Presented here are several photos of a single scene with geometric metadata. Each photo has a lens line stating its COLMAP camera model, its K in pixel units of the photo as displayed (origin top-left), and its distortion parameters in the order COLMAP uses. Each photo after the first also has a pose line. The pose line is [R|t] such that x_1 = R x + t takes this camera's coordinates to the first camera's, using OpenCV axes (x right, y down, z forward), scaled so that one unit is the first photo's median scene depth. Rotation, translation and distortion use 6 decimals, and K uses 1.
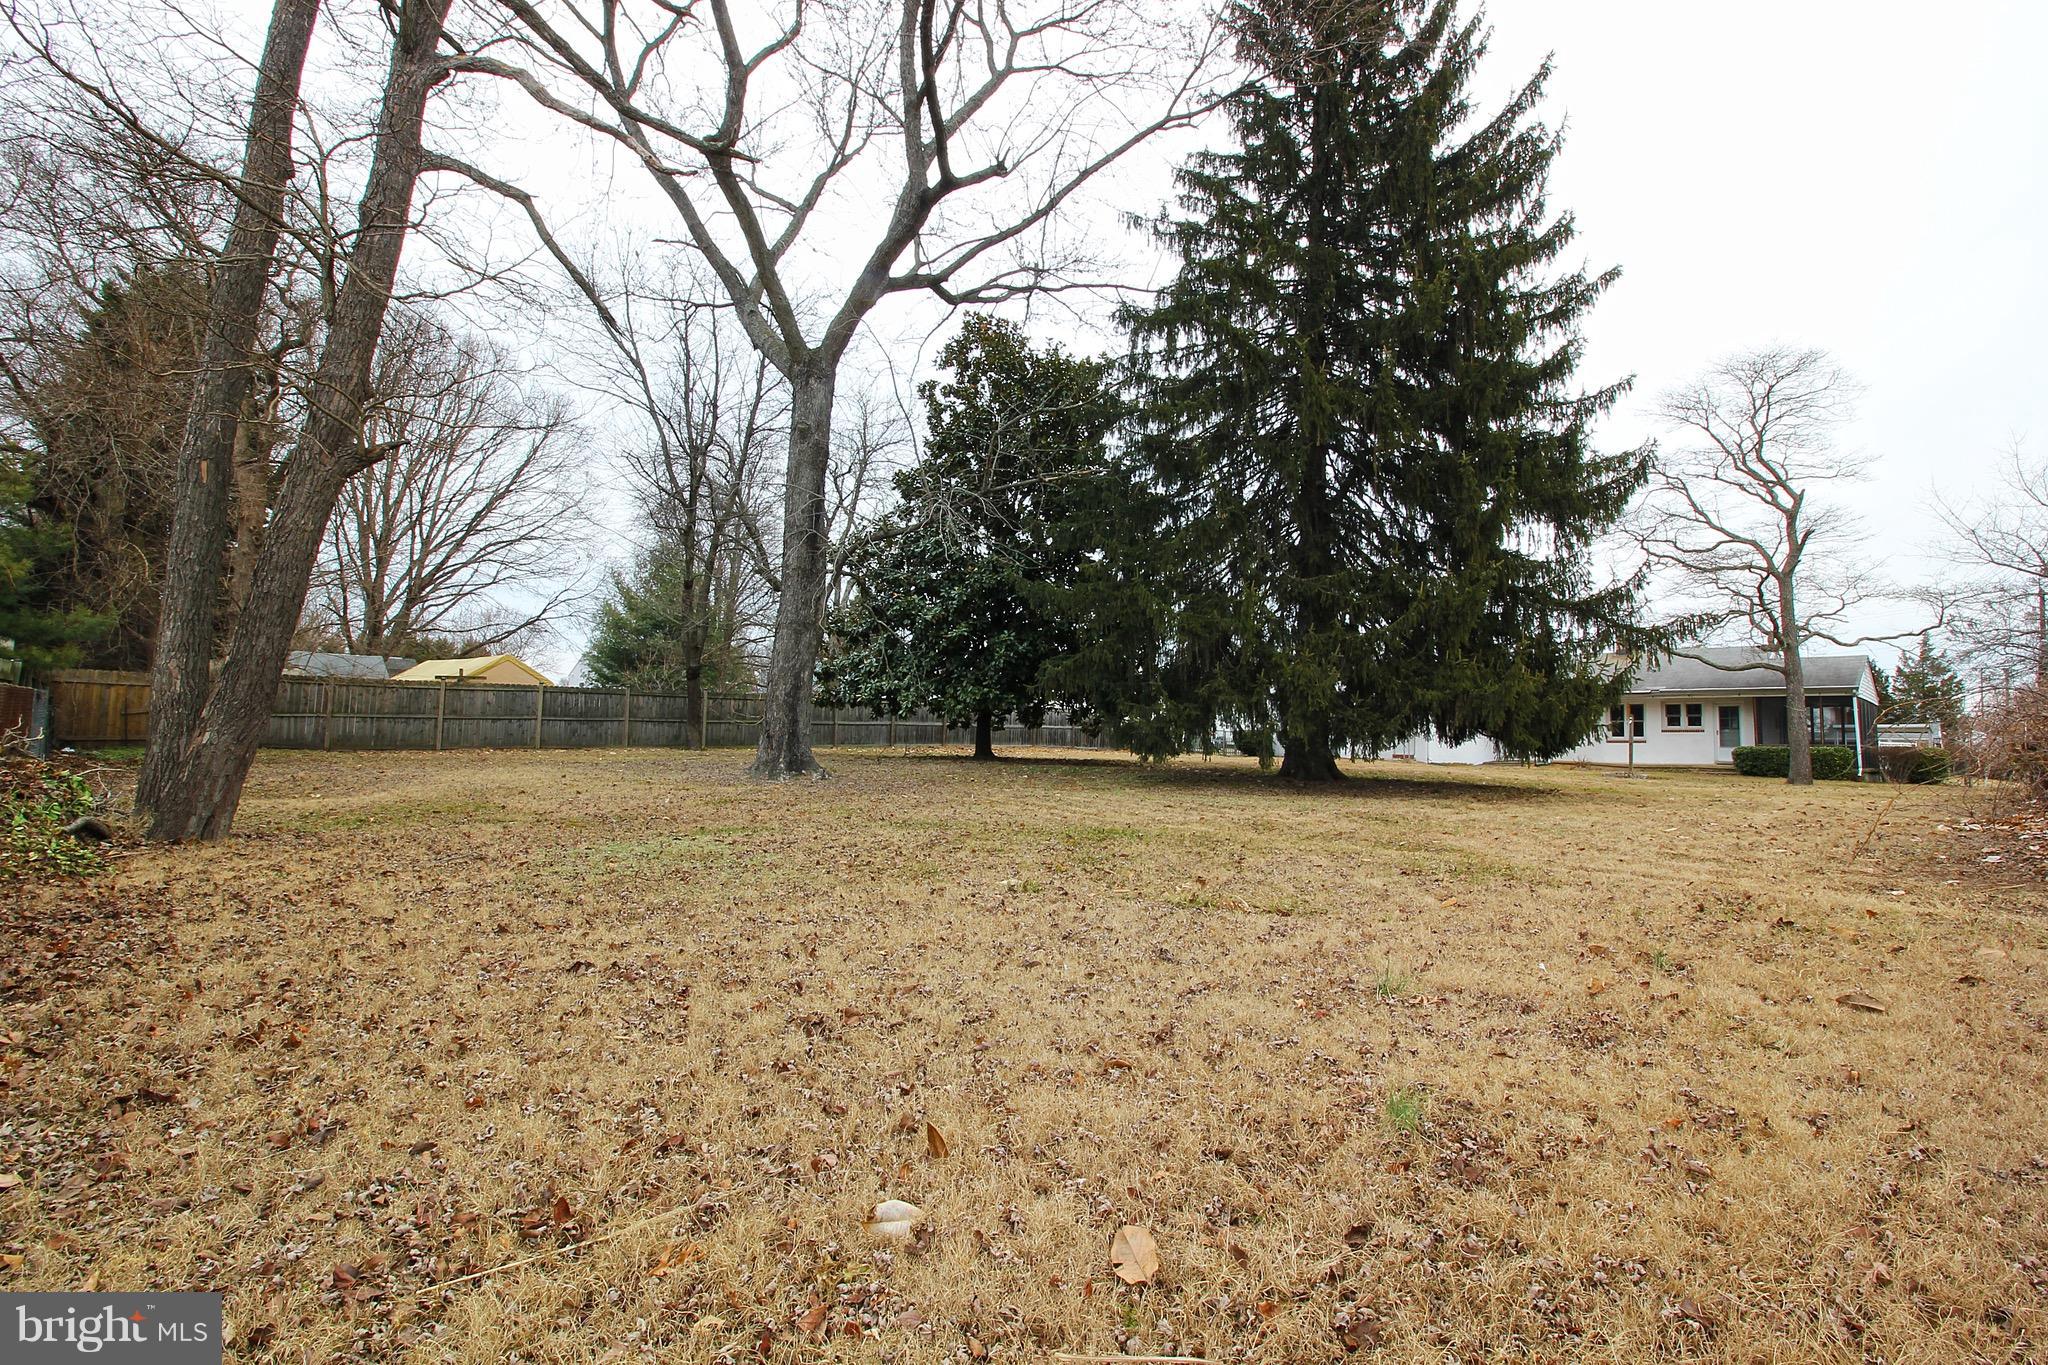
lens RADIAL K [[950.2, 0, 1041.8], [0, 950.2, 671.4], [0, 0, 1]] dist [0.004789, -0.014549]
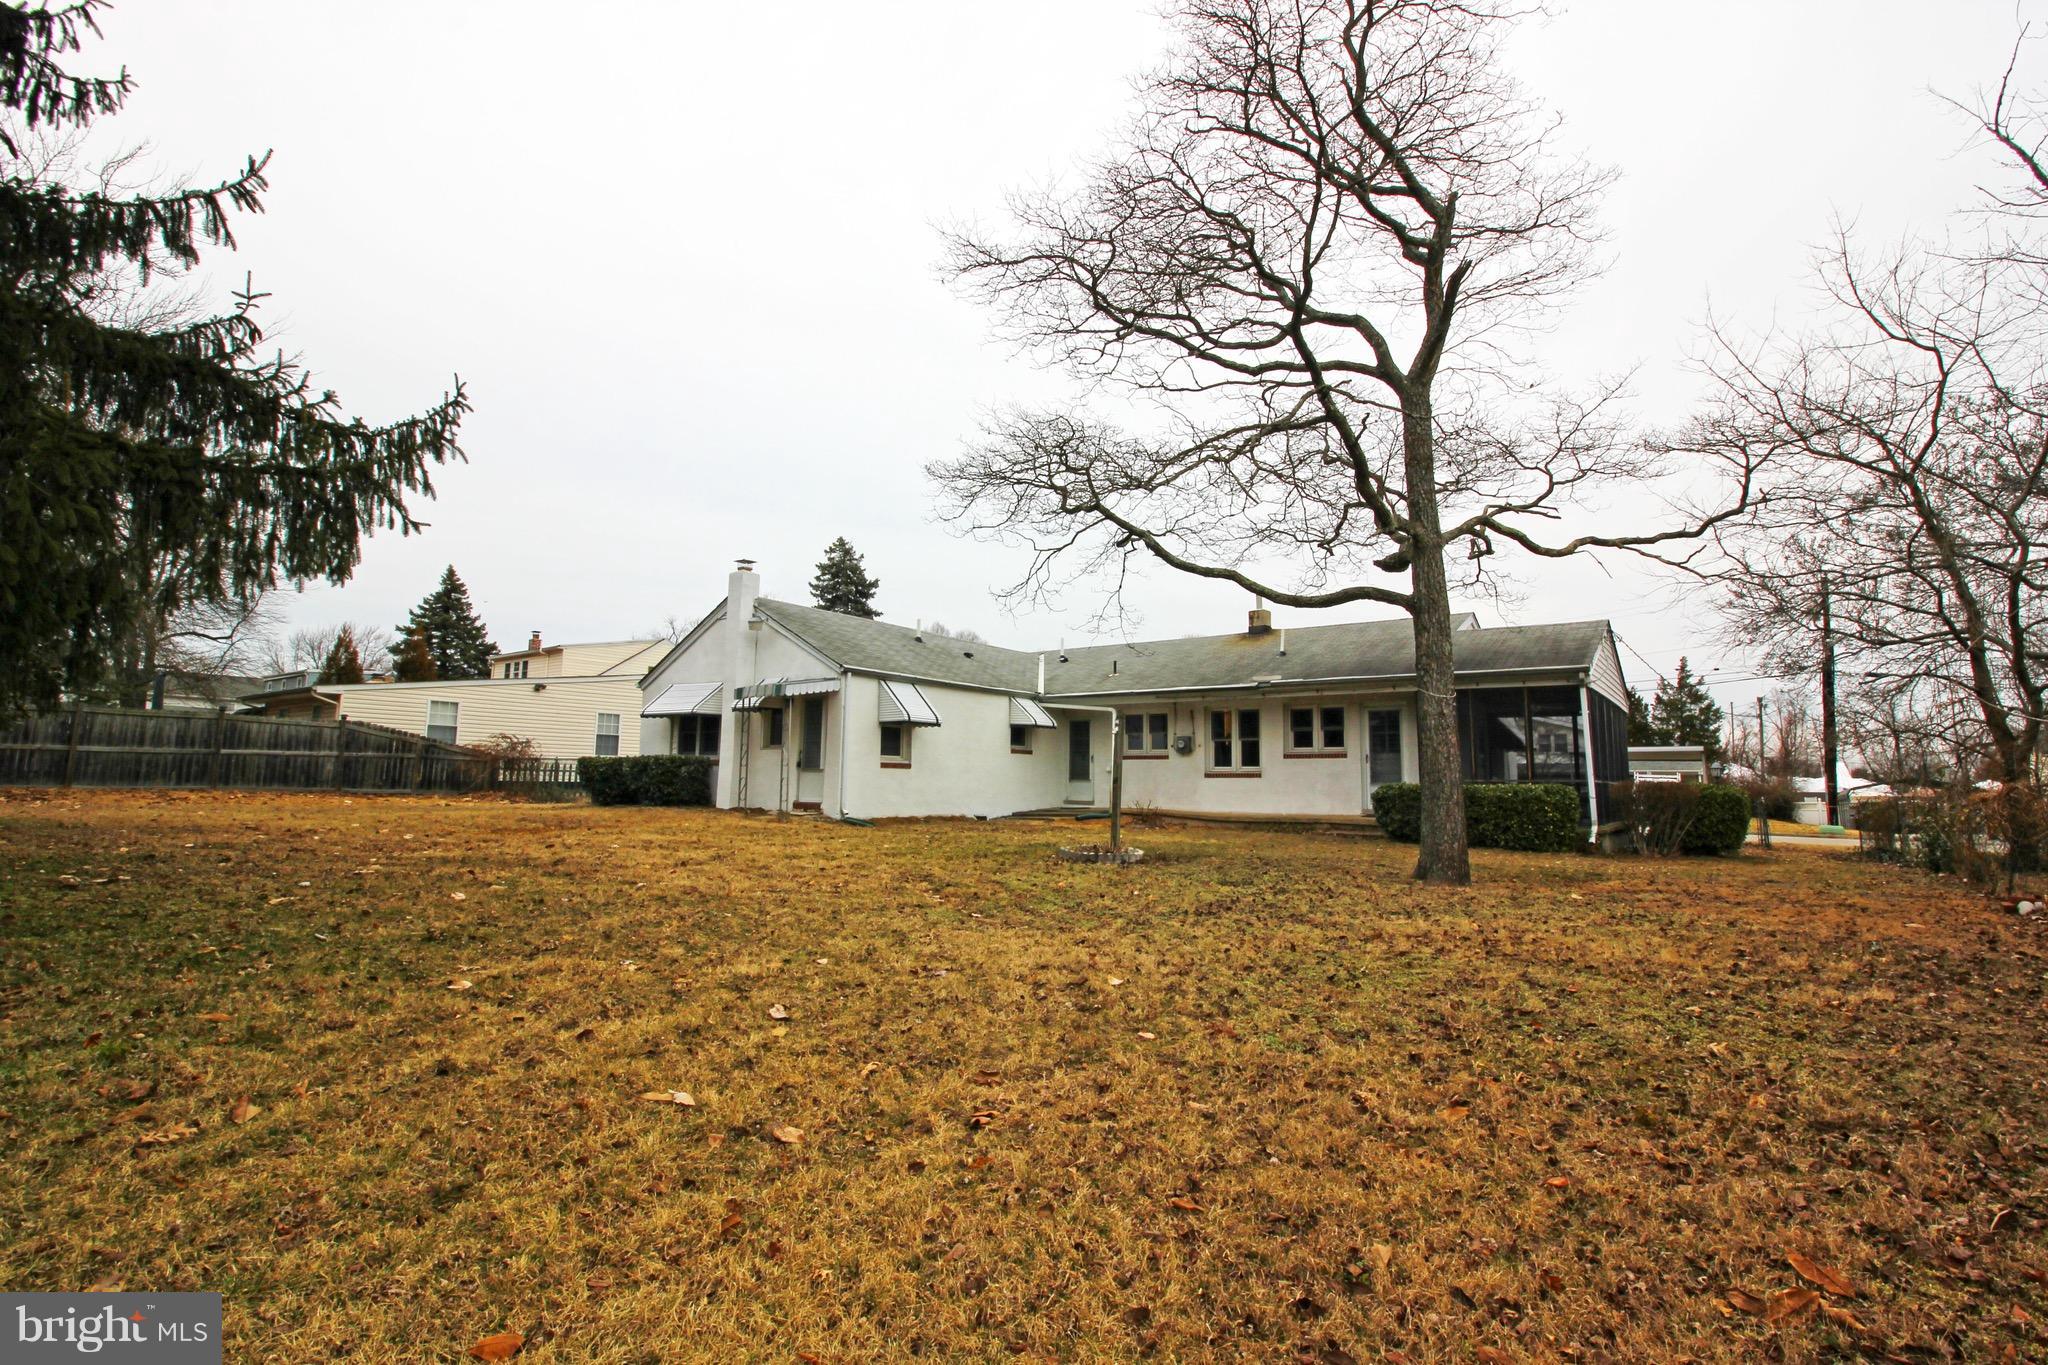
lens RADIAL K [[950.2, 0, 1041.8], [0, 950.2, 671.4], [0, 0, 1]] dist [0.004789, -0.014549]
pose [[0.986904, 0.011861, 0.160872, 0.421675], [-0.005595, 0.999210, -0.039350, 0.035422], [-0.161212, 0.037934, 0.986191, 0.466142]]
